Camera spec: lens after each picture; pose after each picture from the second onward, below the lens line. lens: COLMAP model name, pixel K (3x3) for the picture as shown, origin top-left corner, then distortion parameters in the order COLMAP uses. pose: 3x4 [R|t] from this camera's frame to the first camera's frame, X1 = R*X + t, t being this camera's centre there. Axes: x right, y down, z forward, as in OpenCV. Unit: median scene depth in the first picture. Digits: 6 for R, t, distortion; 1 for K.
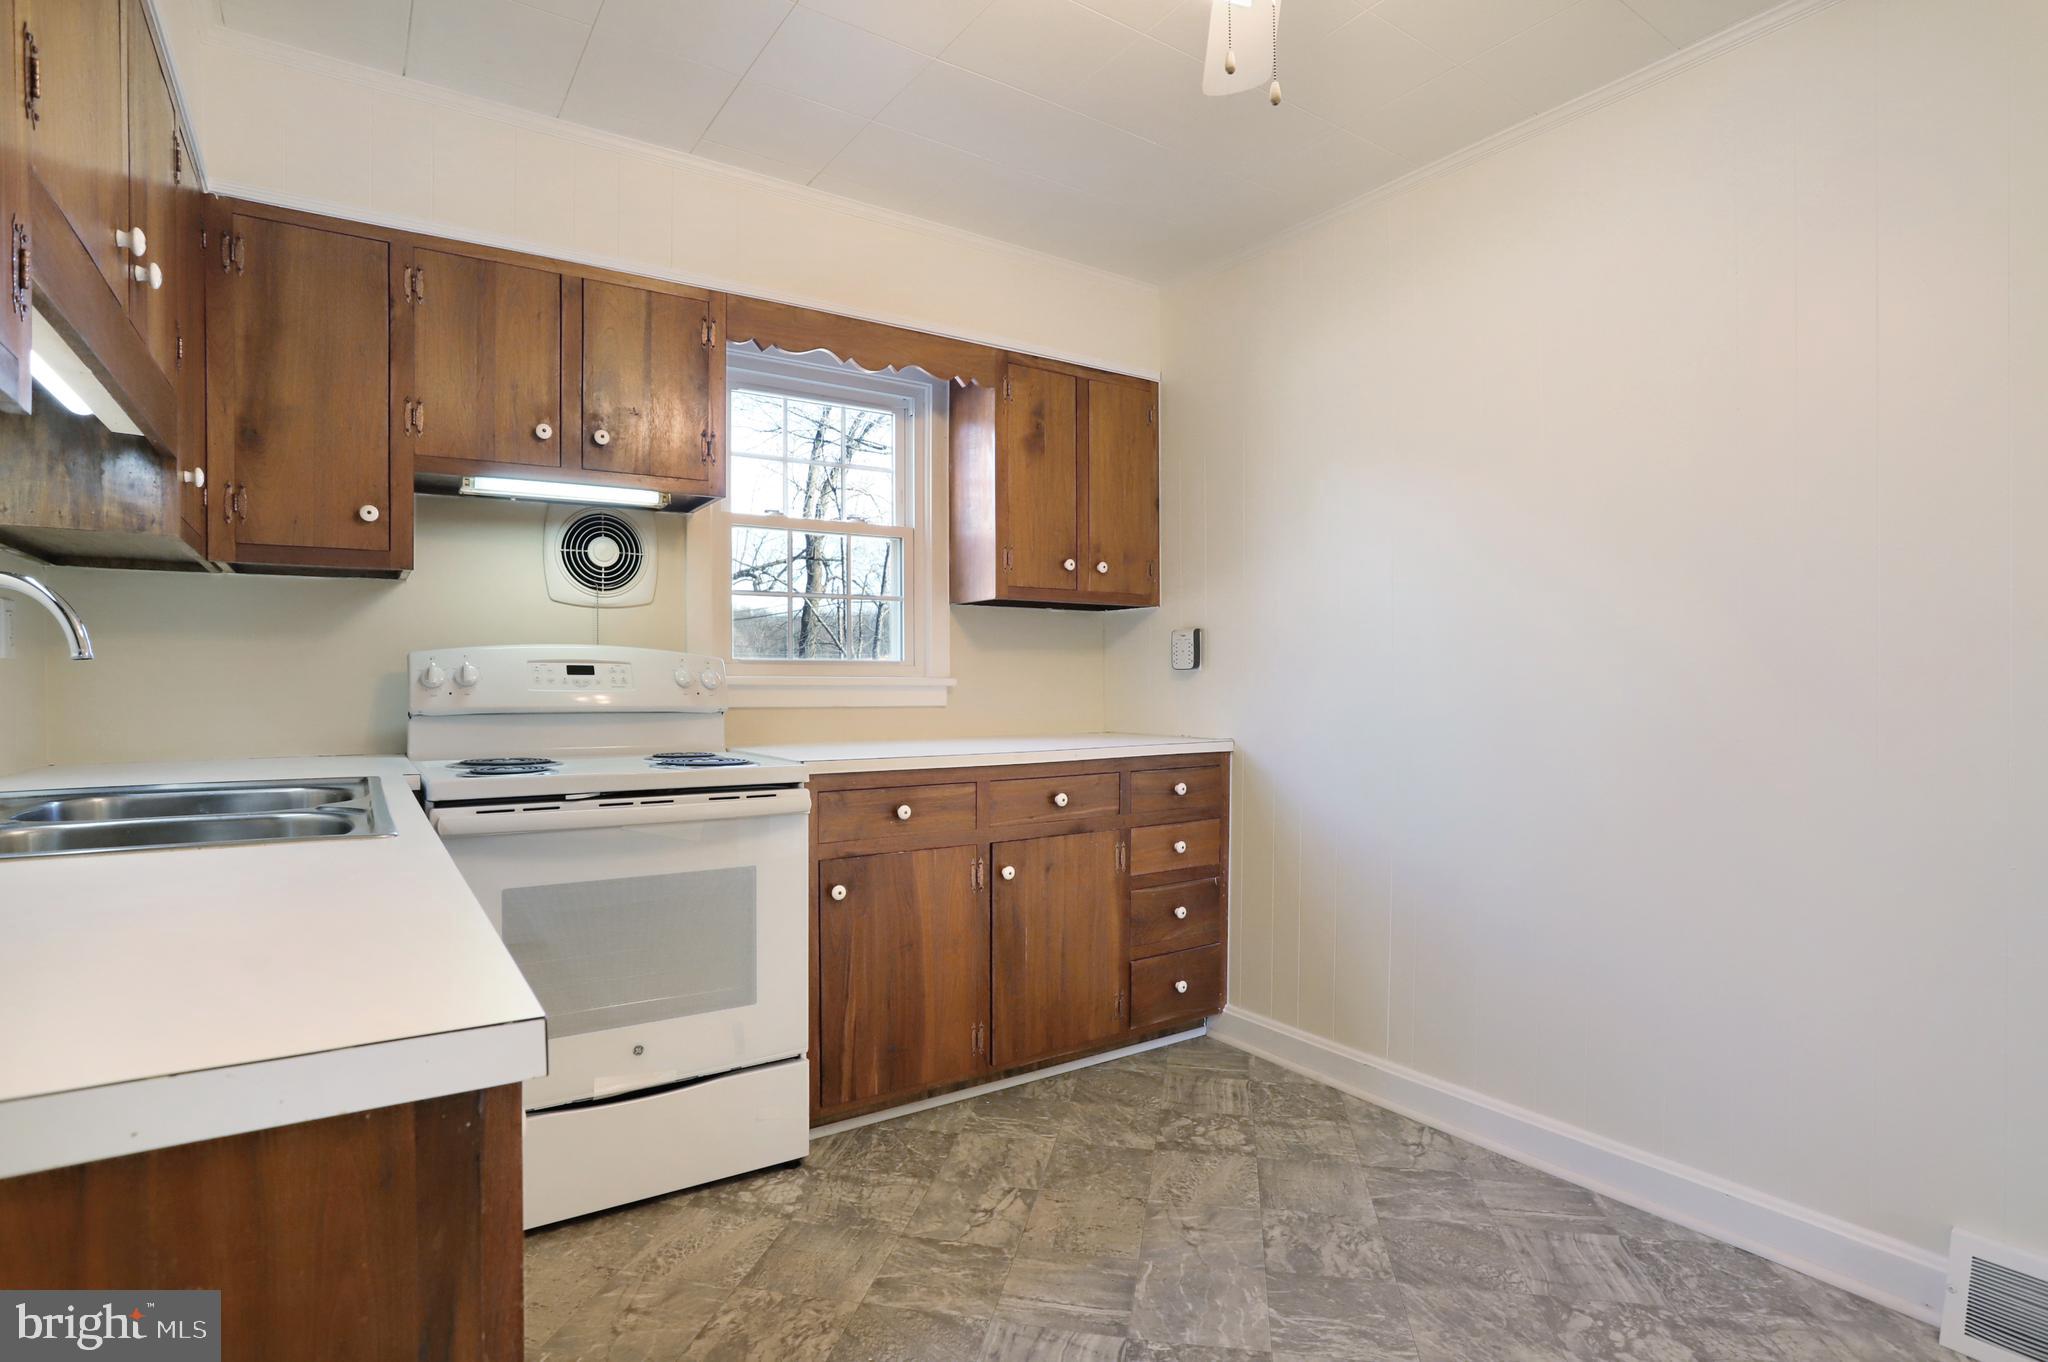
lens RADIAL K [[1002.6, 0, 1052.6], [0, 1002.6, 688.8], [0, 0, 1]] dist [-0.082048, 0.028036]
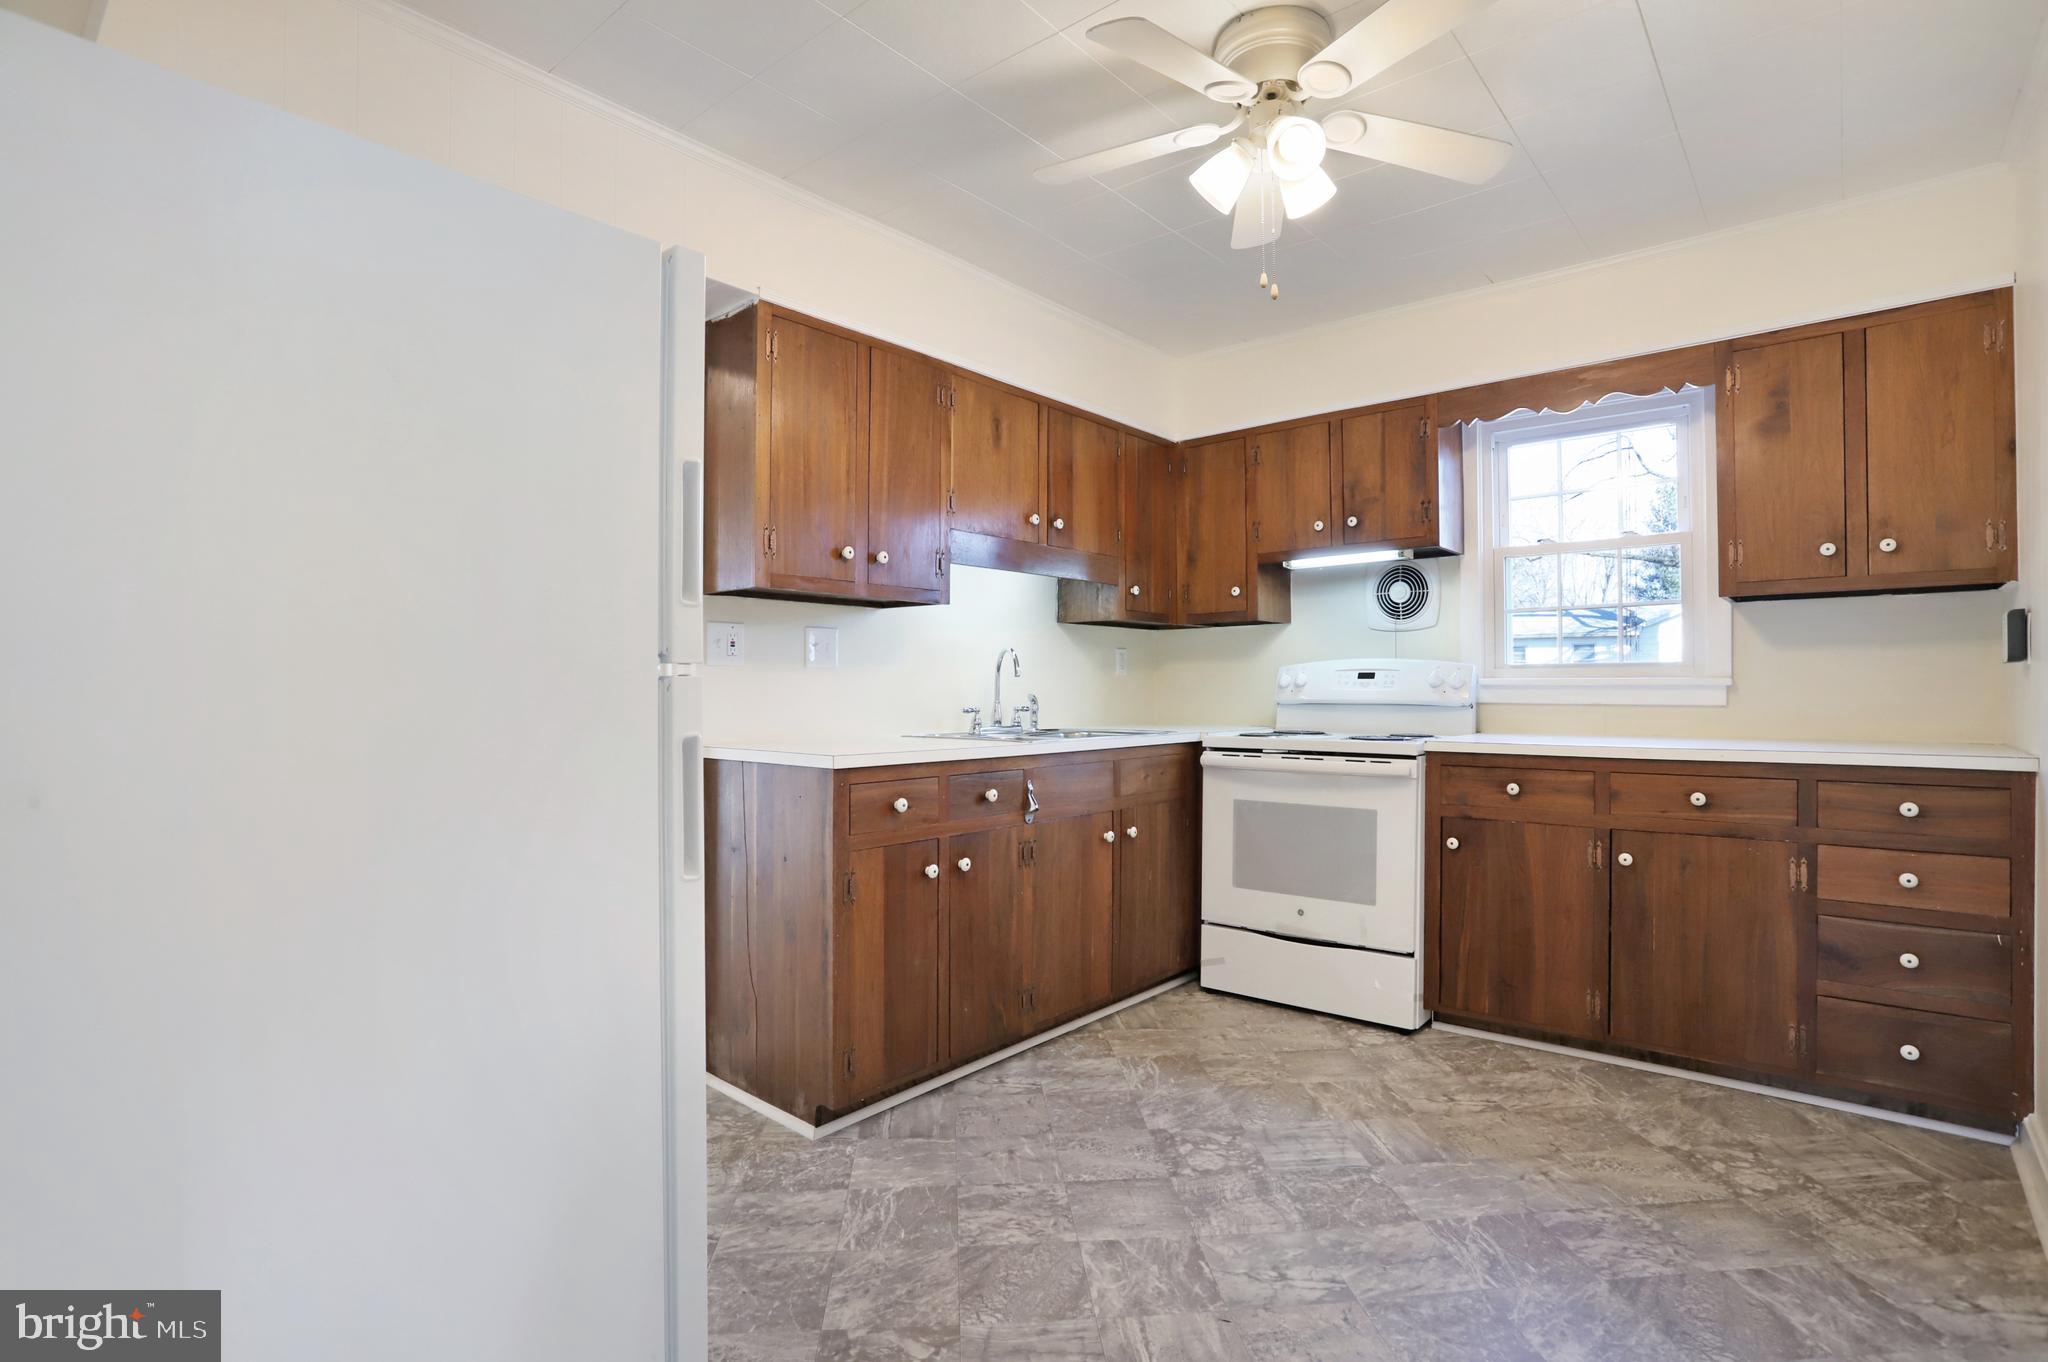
lens RADIAL K [[1002.6, 0, 1052.6], [0, 1002.6, 688.8], [0, 0, 1]] dist [-0.082048, 0.028036]
pose [[0.270543, -0.000341, -0.962708, 0.851556], [-0.002022, 0.999998, -0.000923, 0.003506], [0.962706, 0.002196, 0.270541, 0.135703]]
